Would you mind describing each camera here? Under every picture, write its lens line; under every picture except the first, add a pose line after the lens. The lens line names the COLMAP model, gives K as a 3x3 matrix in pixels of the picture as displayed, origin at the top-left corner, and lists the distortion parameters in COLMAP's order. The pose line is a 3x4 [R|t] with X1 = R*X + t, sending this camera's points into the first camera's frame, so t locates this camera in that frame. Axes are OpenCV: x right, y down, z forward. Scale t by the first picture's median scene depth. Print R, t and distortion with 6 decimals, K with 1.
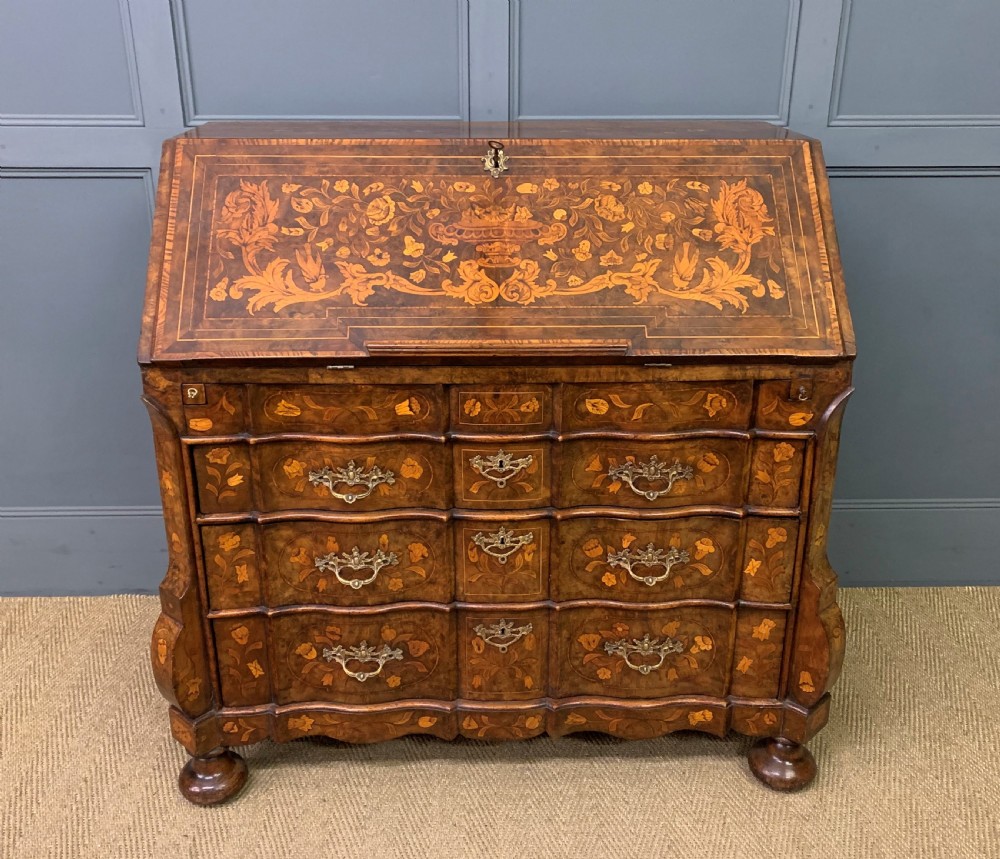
lens RADIAL K [[1034.4, 0, 498.5], [0, 1034.4, 436.2], [0, 0, 1]] dist [0.029872, 0.000000]
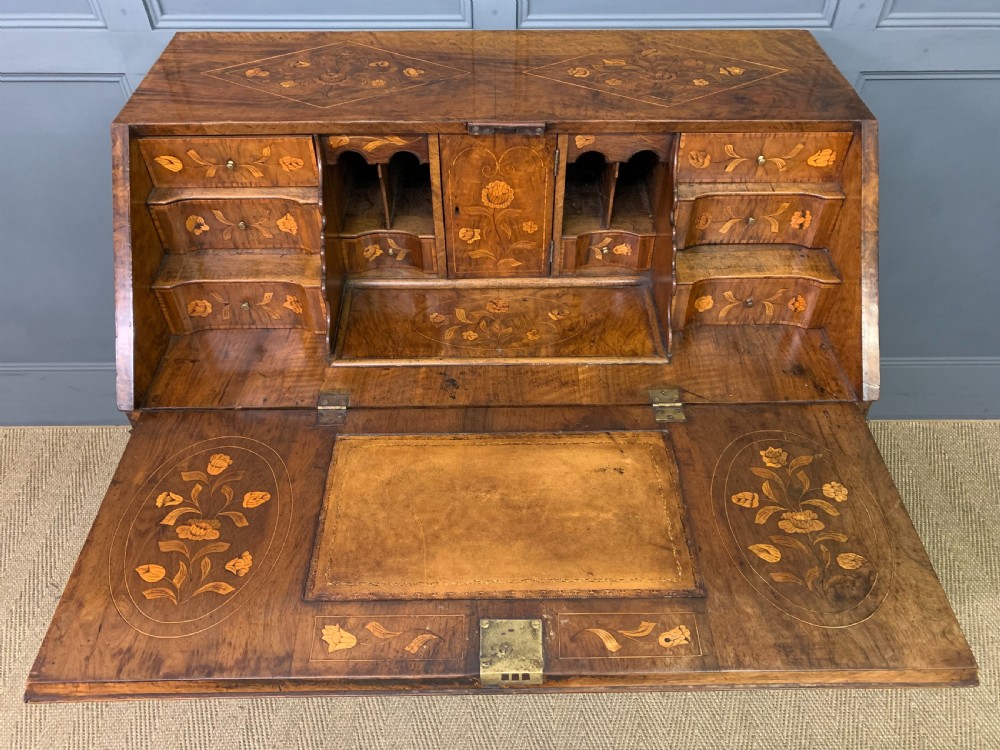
lens RADIAL K [[770.0, 0, 501.3], [0, 770.0, 375.2], [0, 0, 1]] dist [0.037938, -0.034883]
pose [[0.999893, 0.010639, -0.010030, 0.008538], [-0.005934, 0.922195, 0.386680, -0.348920], [0.013364, -0.386579, 0.922159, 0.338557]]
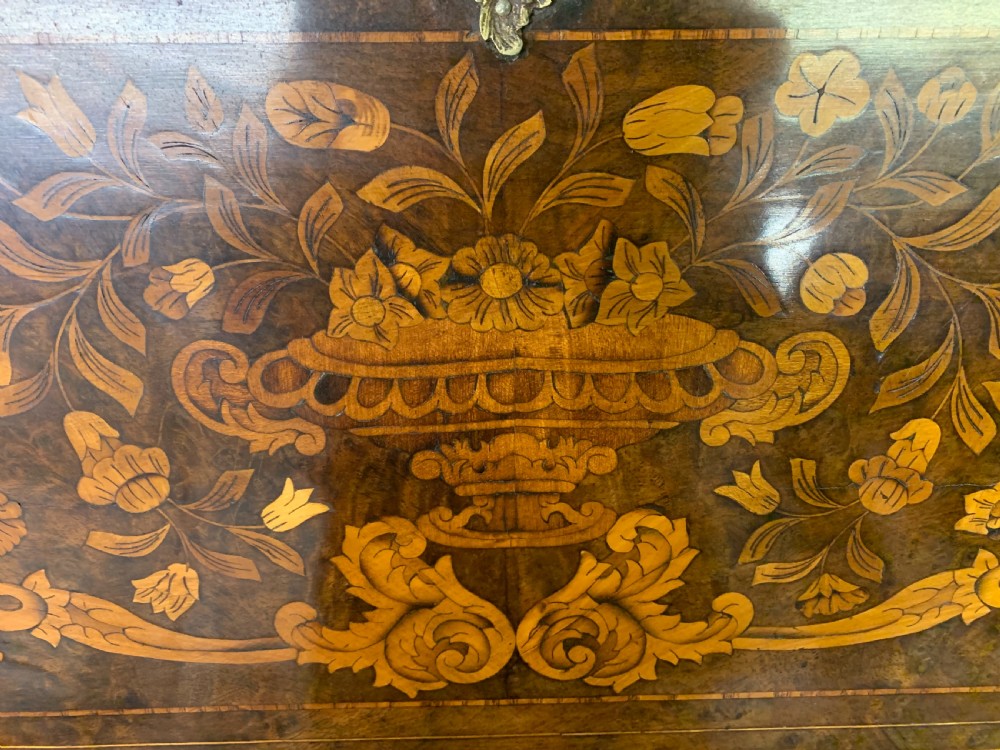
lens RADIAL K [[810.1, 0, 503.3], [0, 810.1, 373.5], [0, 0, 1]] dist [-0.004231, -0.012672]
pose [[0.999938, 0.009358, 0.006097, -0.003773], [-0.010901, 0.698567, 0.715462, -0.308427], [0.002436, -0.715484, 0.698625, 0.875081]]
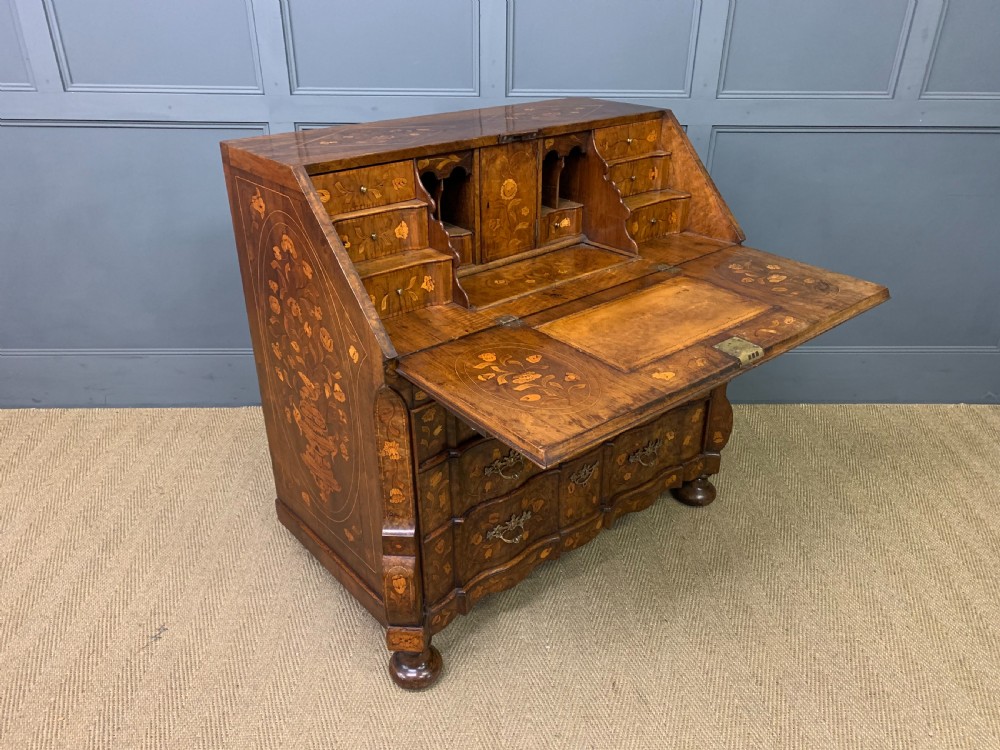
lens RADIAL K [[770.0, 0, 500.9], [0, 770.0, 388.3], [0, 0, 1]] dist [0.037938, -0.034883]
pose [[0.786816, -0.293711, 0.542820, -0.680597], [0.237132, 0.955863, 0.173479, -0.149278], [-0.569814, -0.007776, 0.821737, 0.186527]]
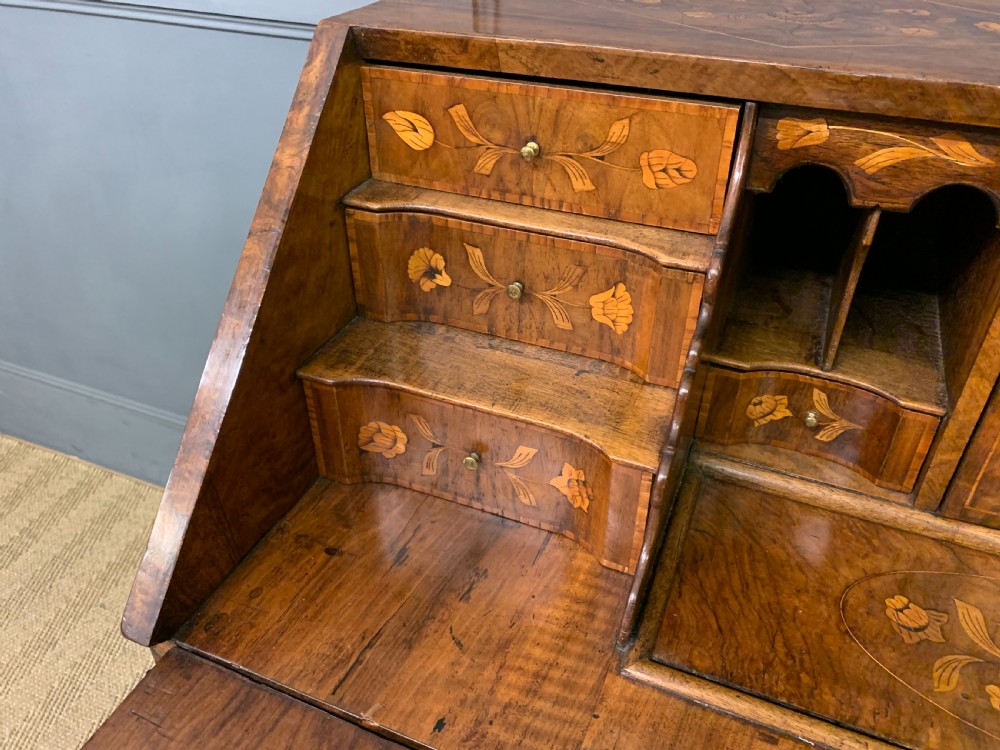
lens RADIAL K [[770.0, 0, 508.6], [0, 770.0, 374.3], [0, 0, 1]] dist [0.037938, -0.034883]
pose [[0.912621, 0.242963, -0.328773, -0.127395], [-0.160758, 0.952724, 0.257824, -0.247621], [0.375871, -0.182443, 0.908535, 0.746244]]
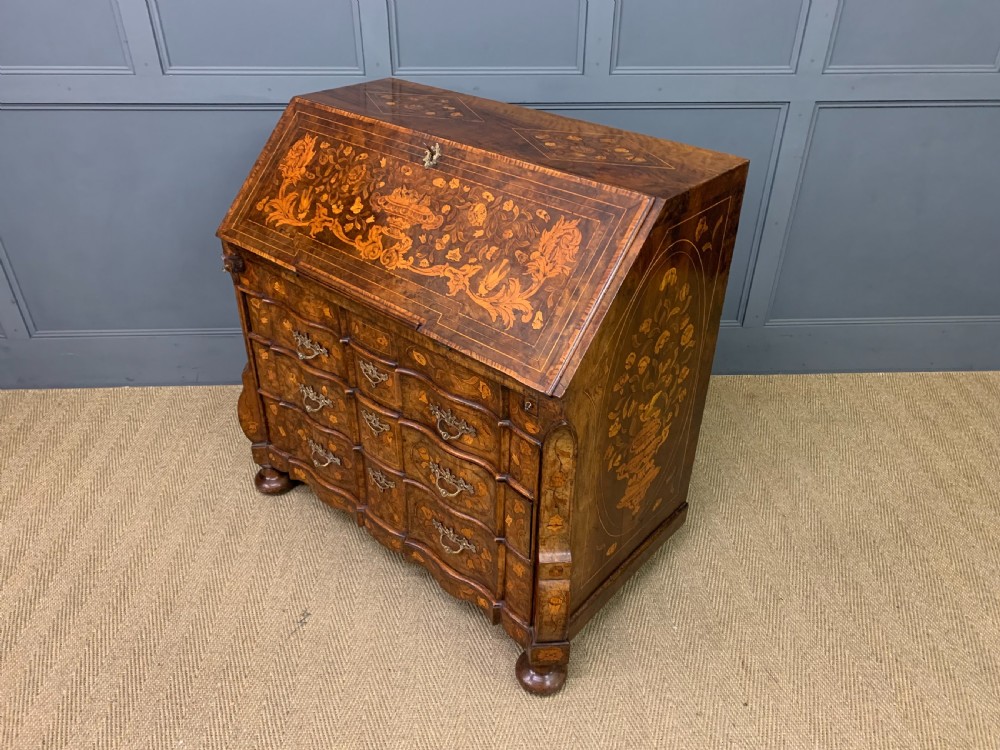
lens RADIAL K [[770.0, 0, 511.3], [0, 770.0, 388.6], [0, 0, 1]] dist [0.037938, -0.034883]
pose [[0.741276, 0.383251, -0.551024, 0.730522], [-0.274127, 0.922232, 0.272659, -0.290333], [0.612669, -0.051065, 0.788688, 0.277578]]
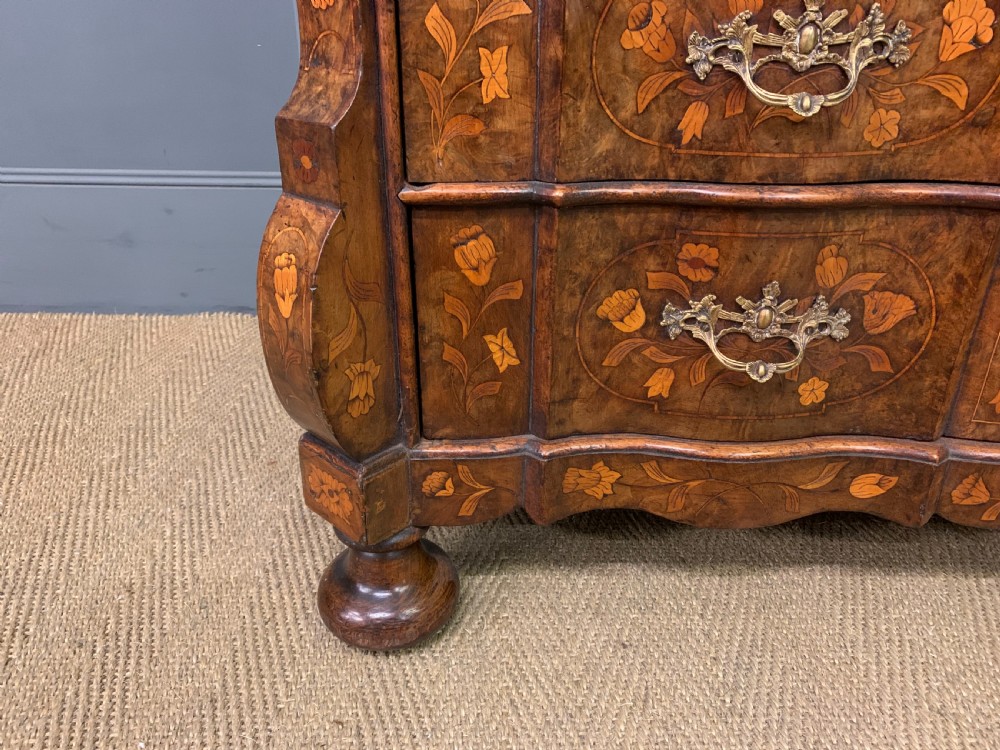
lens RADIAL K [[770.0, 0, 506.7], [0, 770.0, 382.1], [0, 0, 1]] dist [0.037938, -0.034883]
pose [[0.999726, 0.019396, -0.013125, -0.242954], [-0.018298, 0.996695, 0.079145, 0.226429], [0.014617, -0.078883, 0.996777, 0.729900]]
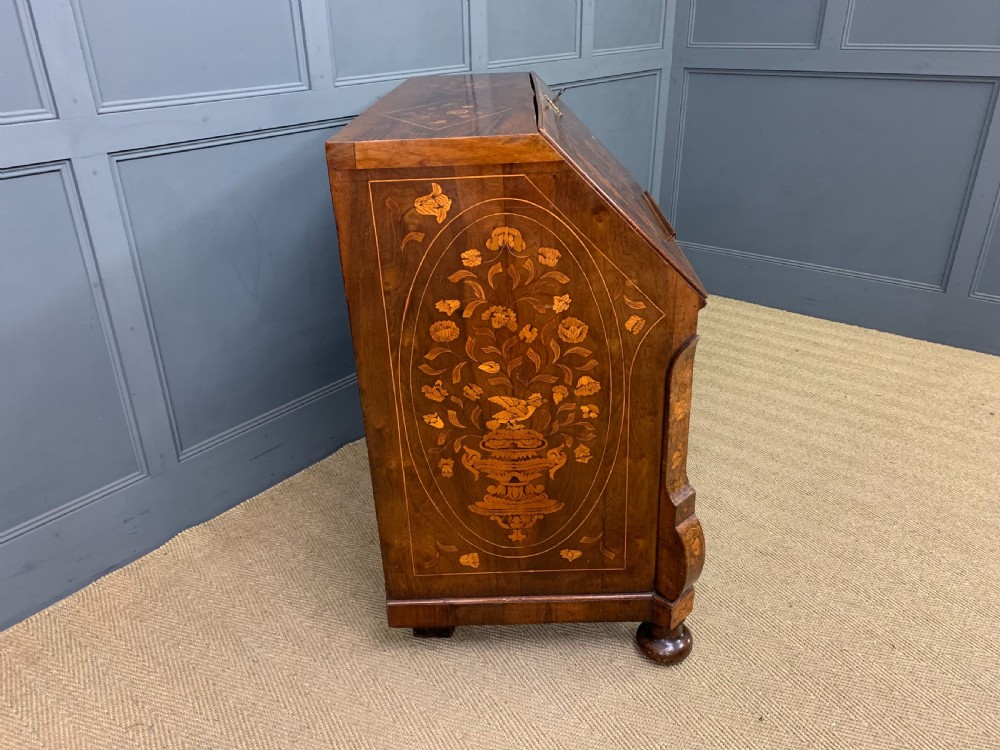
lens RADIAL K [[770.0, 0, 504.8], [0, 770.0, 393.0], [0, 0, 1]] dist [0.037938, -0.034883]
pose [[0.049809, -0.462518, 0.885210, -1.074553], [0.410275, 0.817553, 0.404082, -0.395551], [-0.910601, 0.343052, 0.230481, 0.962999]]
